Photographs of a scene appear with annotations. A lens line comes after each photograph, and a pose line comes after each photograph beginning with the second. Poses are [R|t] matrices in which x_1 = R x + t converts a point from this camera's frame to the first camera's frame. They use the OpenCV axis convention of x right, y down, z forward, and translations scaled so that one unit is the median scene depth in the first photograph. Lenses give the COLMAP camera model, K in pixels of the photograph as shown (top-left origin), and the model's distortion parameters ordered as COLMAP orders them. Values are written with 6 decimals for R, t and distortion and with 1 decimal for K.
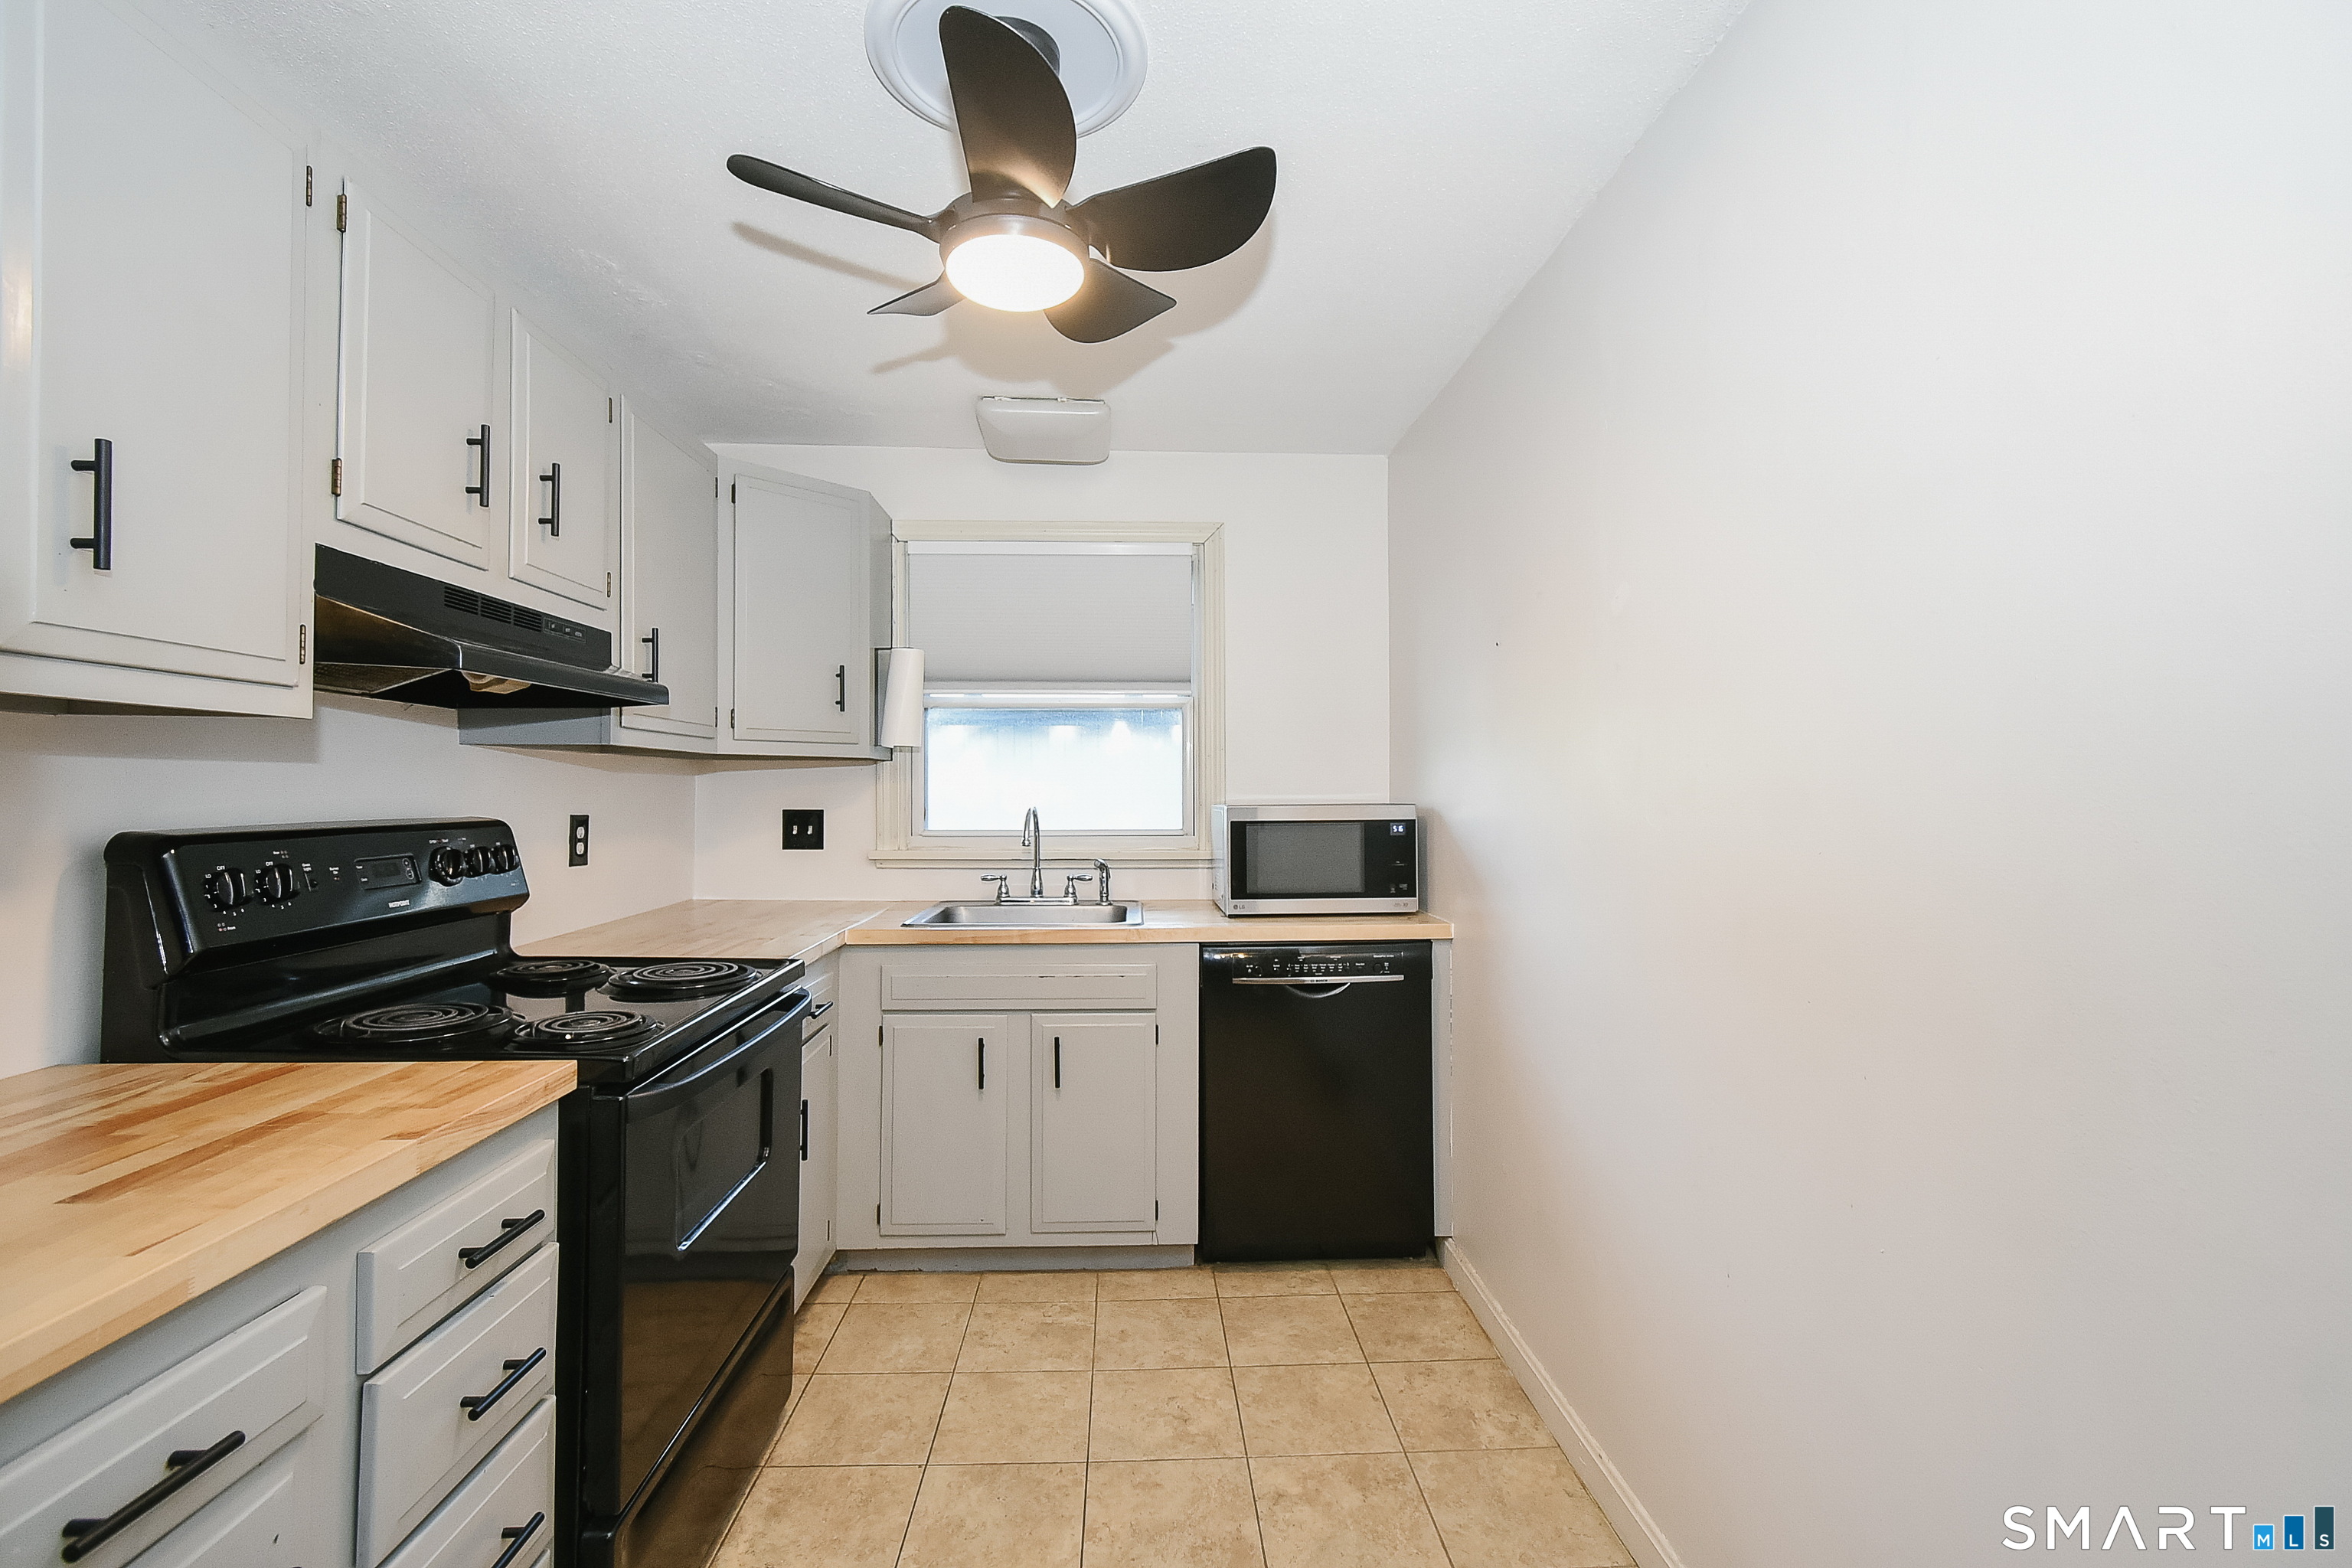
lens RADIAL K [[1029.0, 0, 1164.6], [0, 1029.0, 783.0], [0, 0, 1]] dist [0.011580, -0.006607]
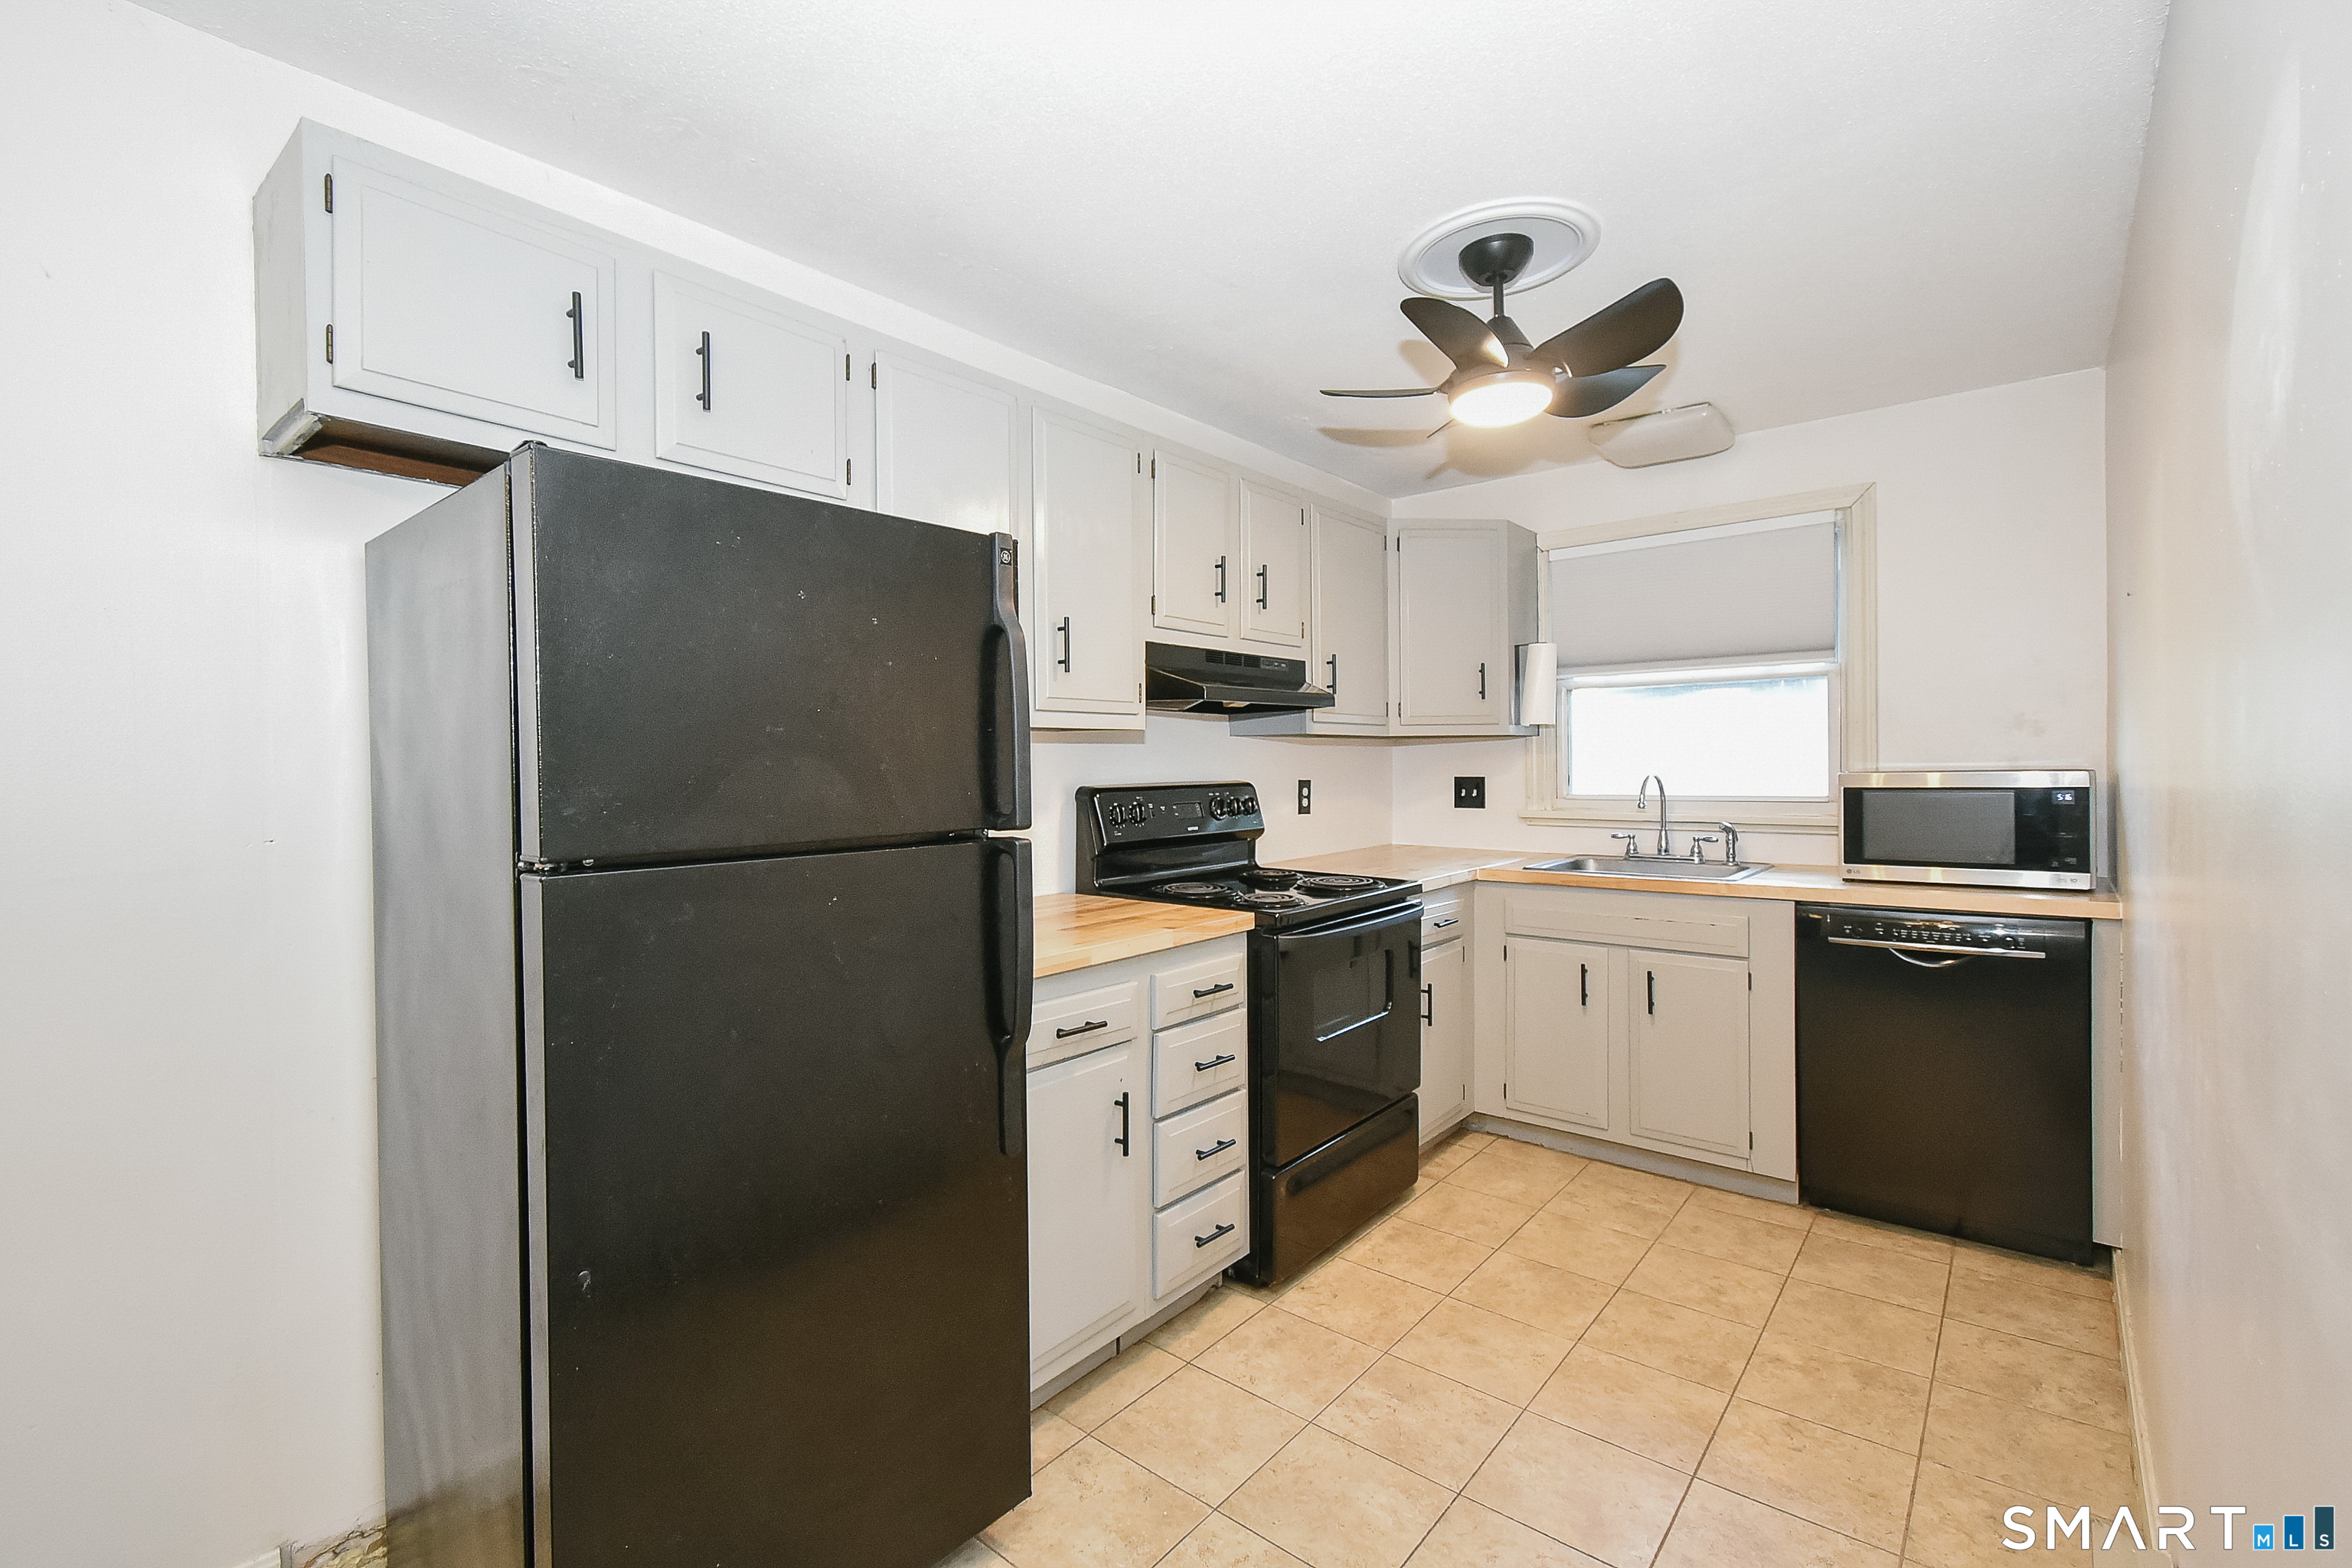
lens RADIAL K [[1029.0, 0, 1164.6], [0, 1029.0, 783.0], [0, 0, 1]] dist [0.011580, -0.006607]
pose [[0.741181, 0.003501, -0.671297, 0.300309], [0.016594, 0.999585, 0.023534, -0.003111], [0.671101, -0.028582, 0.740815, -0.251132]]
